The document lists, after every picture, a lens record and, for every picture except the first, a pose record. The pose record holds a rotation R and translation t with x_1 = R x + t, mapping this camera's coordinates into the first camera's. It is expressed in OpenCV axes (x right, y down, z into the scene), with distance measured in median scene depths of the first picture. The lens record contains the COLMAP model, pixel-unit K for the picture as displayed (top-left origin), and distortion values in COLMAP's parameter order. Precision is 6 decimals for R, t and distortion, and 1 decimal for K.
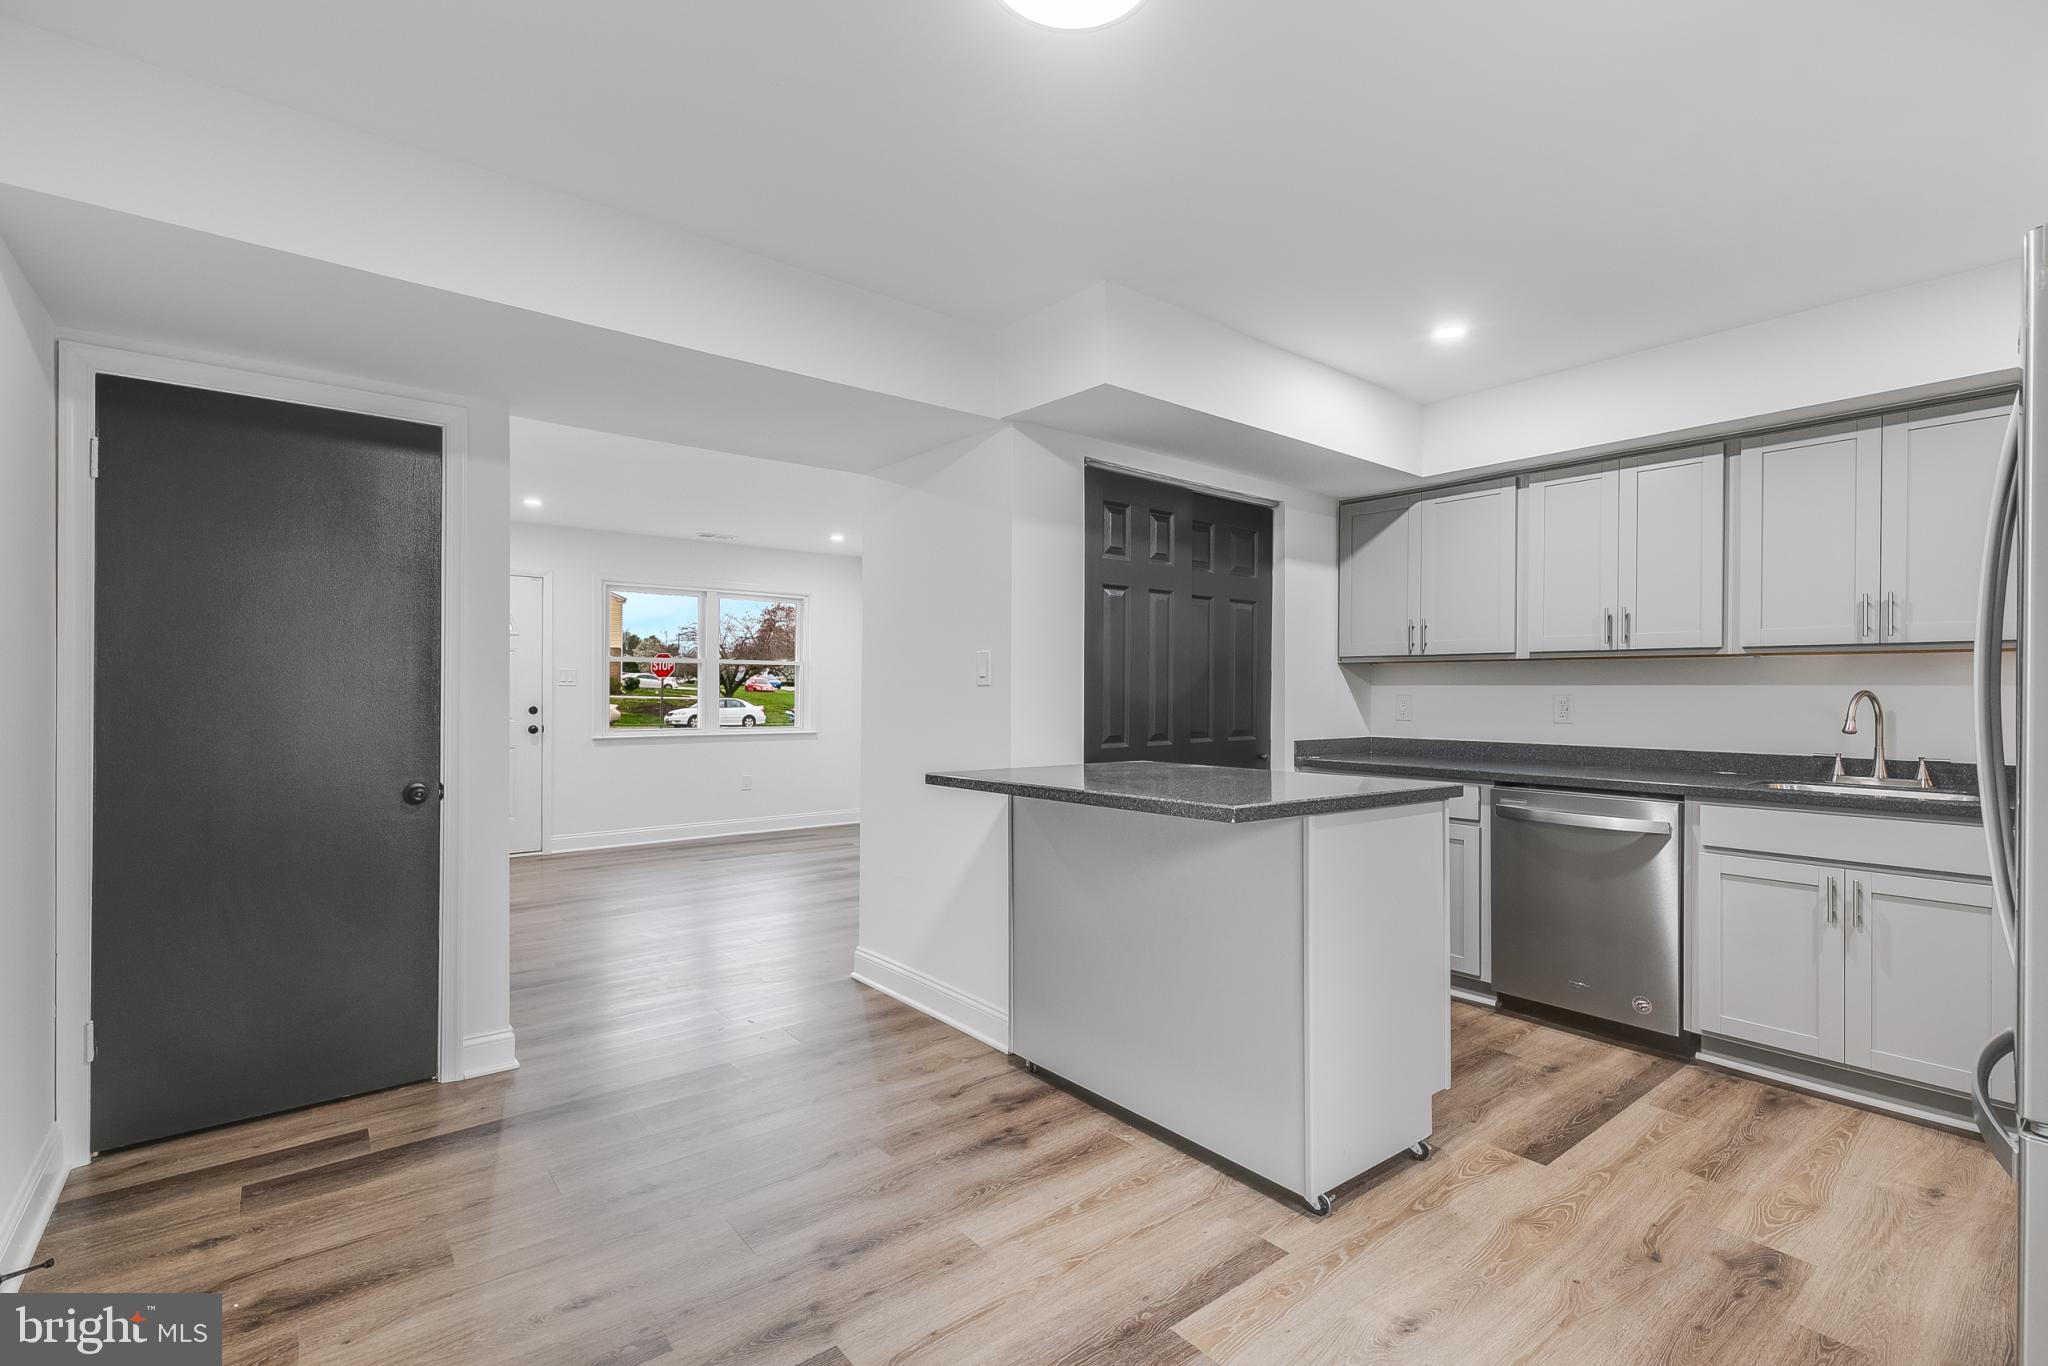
lens RADIAL K [[924.4, 0, 1019.3], [0, 924.4, 685.6], [0, 0, 1]] dist [0.006248, -0.000998]
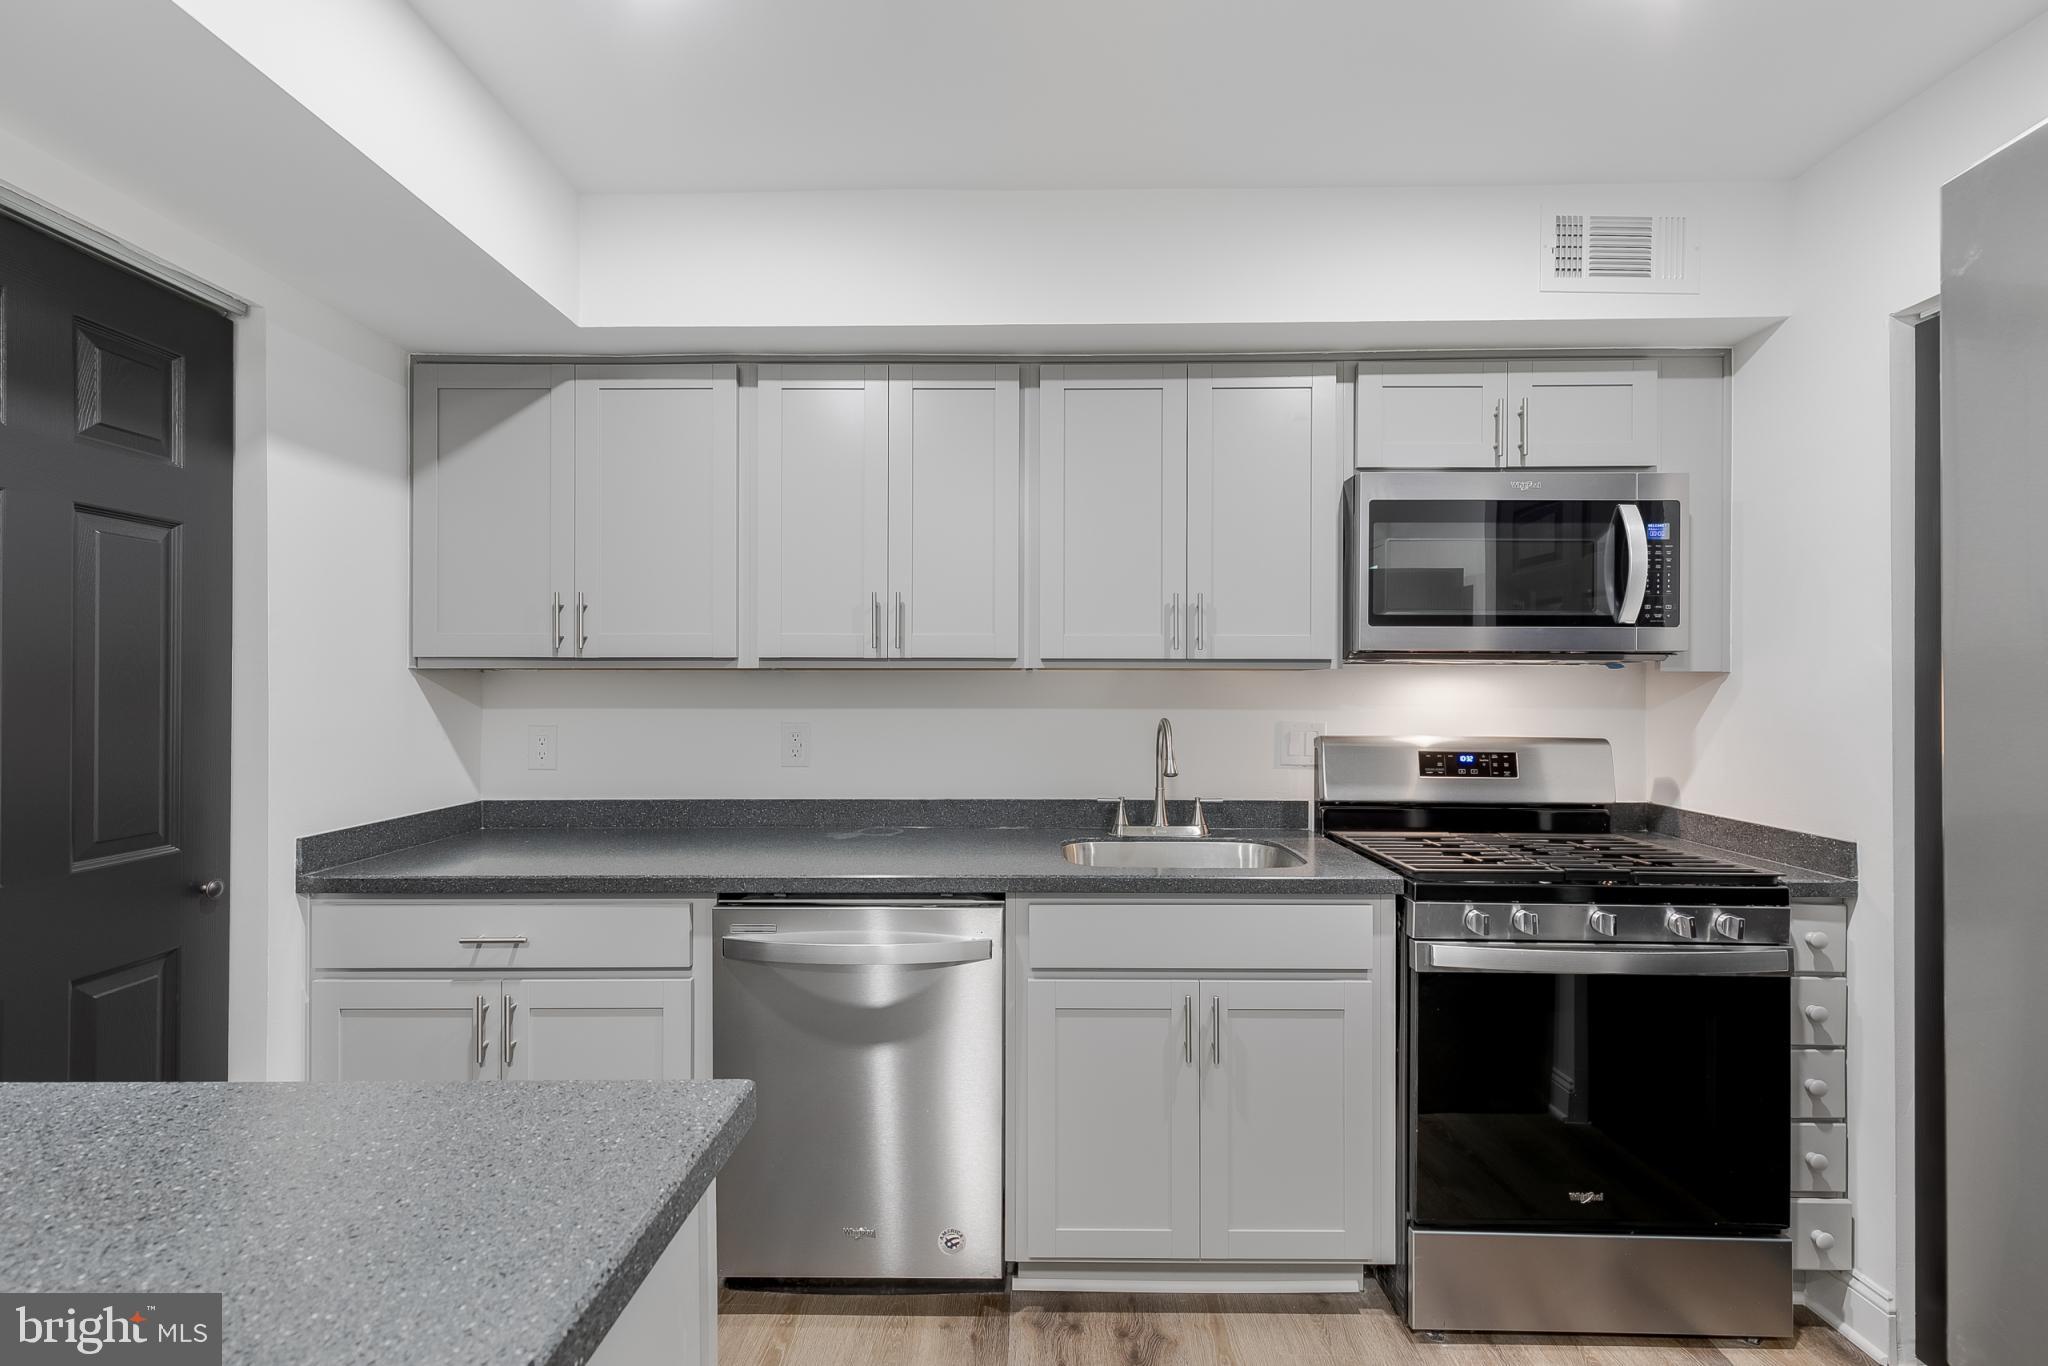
lens RADIAL K [[924.4, 0, 1019.3], [0, 924.4, 685.6], [0, 0, 1]] dist [0.006248, -0.000998]
pose [[0.639886, -0.004071, 0.768459, 0.207183], [-0.000250, 0.999985, 0.005506, -0.022656], [-0.768470, -0.003715, 0.639876, 0.514649]]
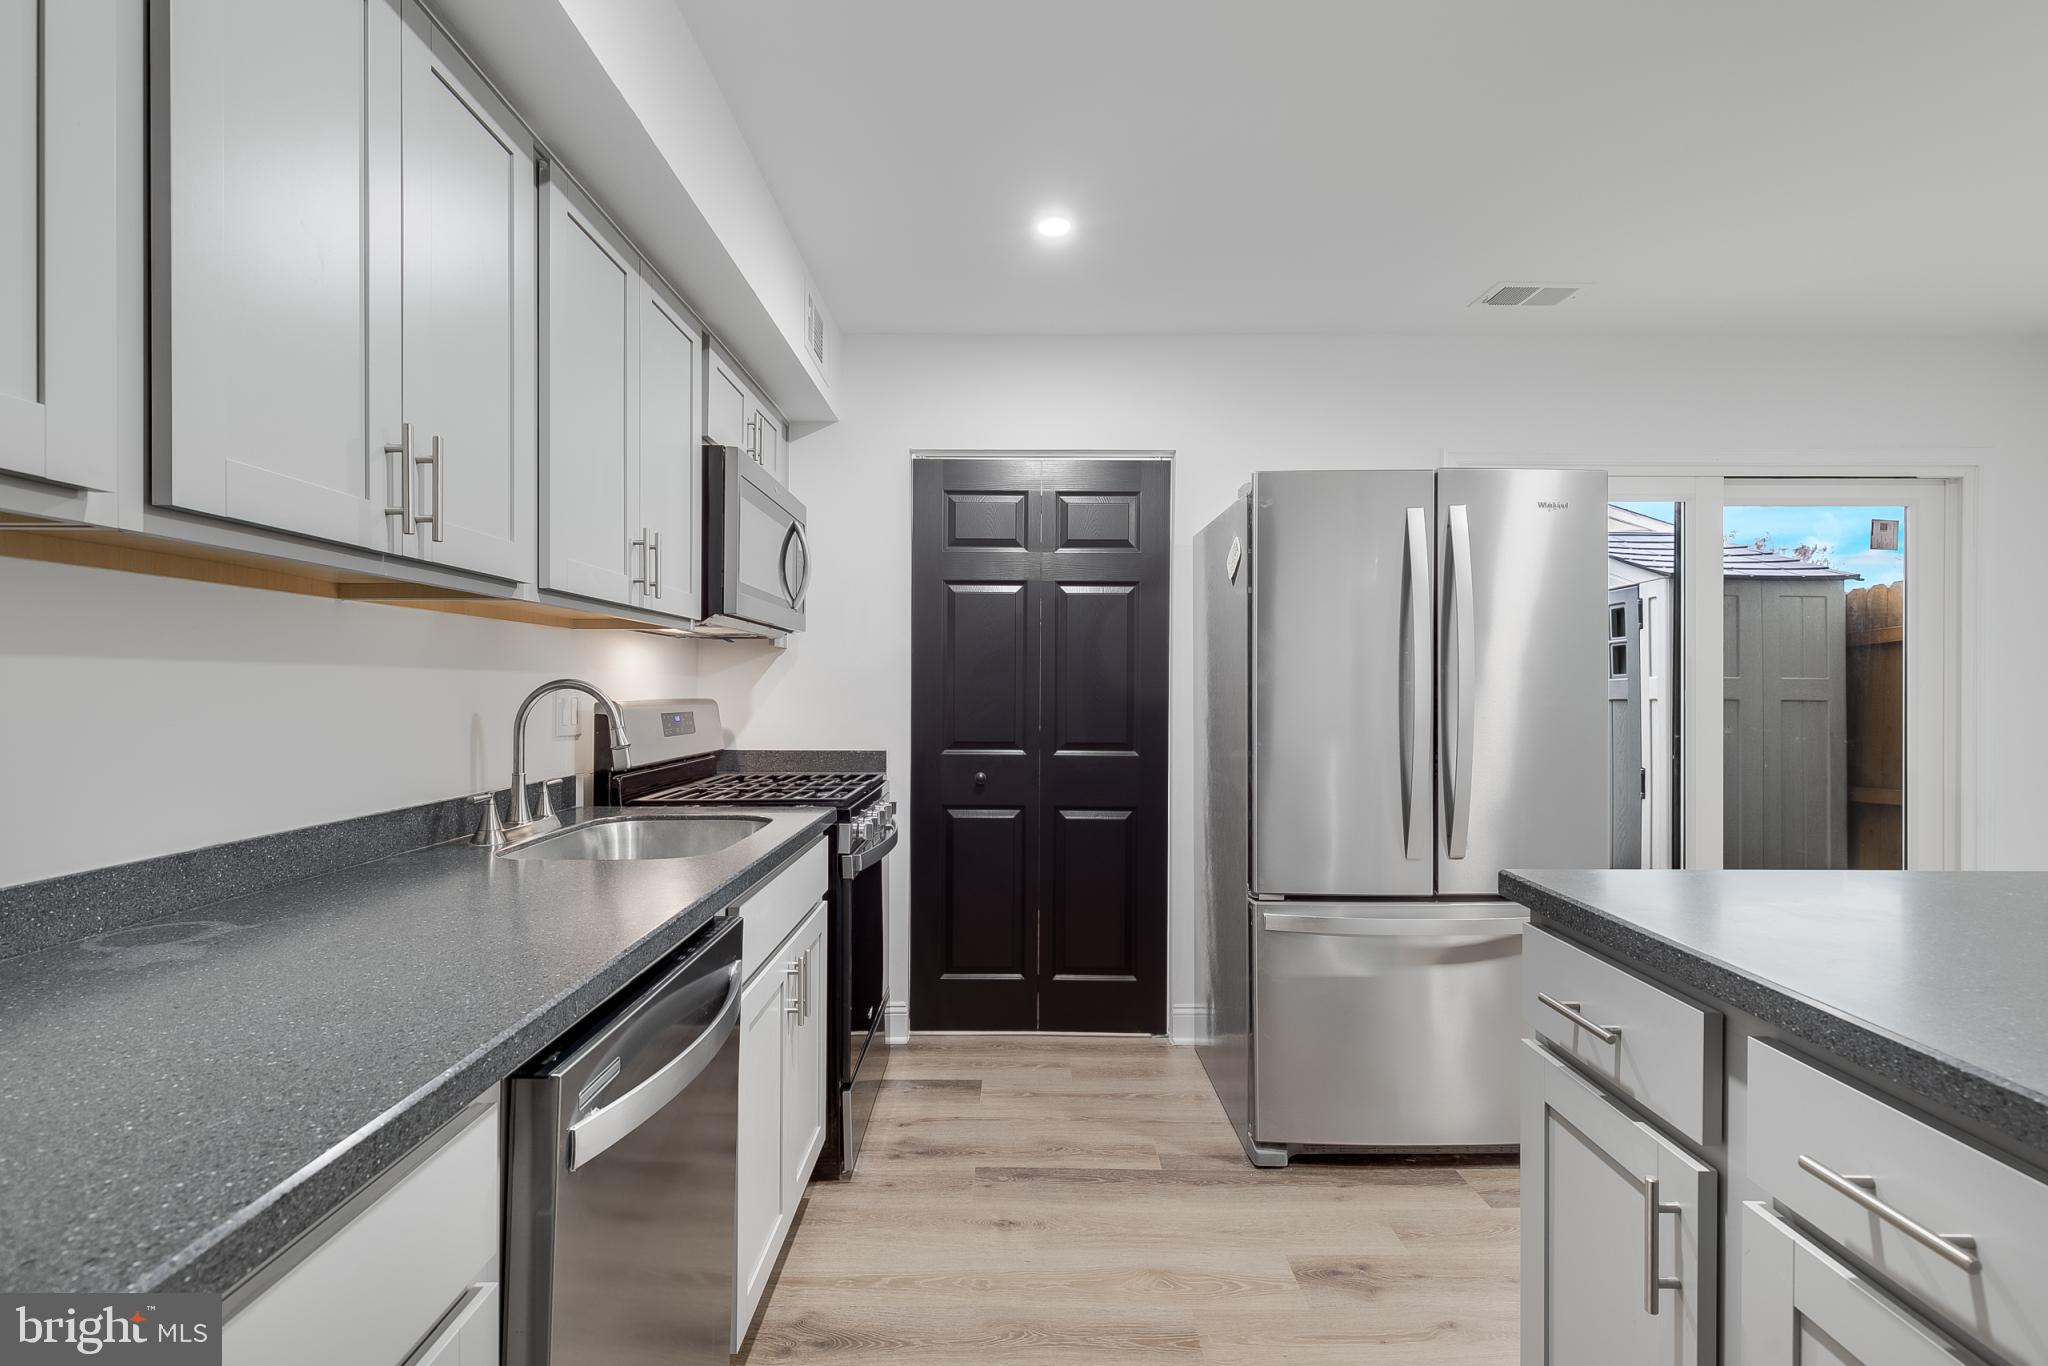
lens RADIAL K [[924.4, 0, 1019.3], [0, 924.4, 685.6], [0, 0, 1]] dist [0.006248, -0.000998]
pose [[-0.779283, -0.007772, 0.626624, 0.259600], [-0.010318, 0.999947, -0.000429, 0.006121], [-0.626588, -0.006799, -0.779321, 1.114827]]
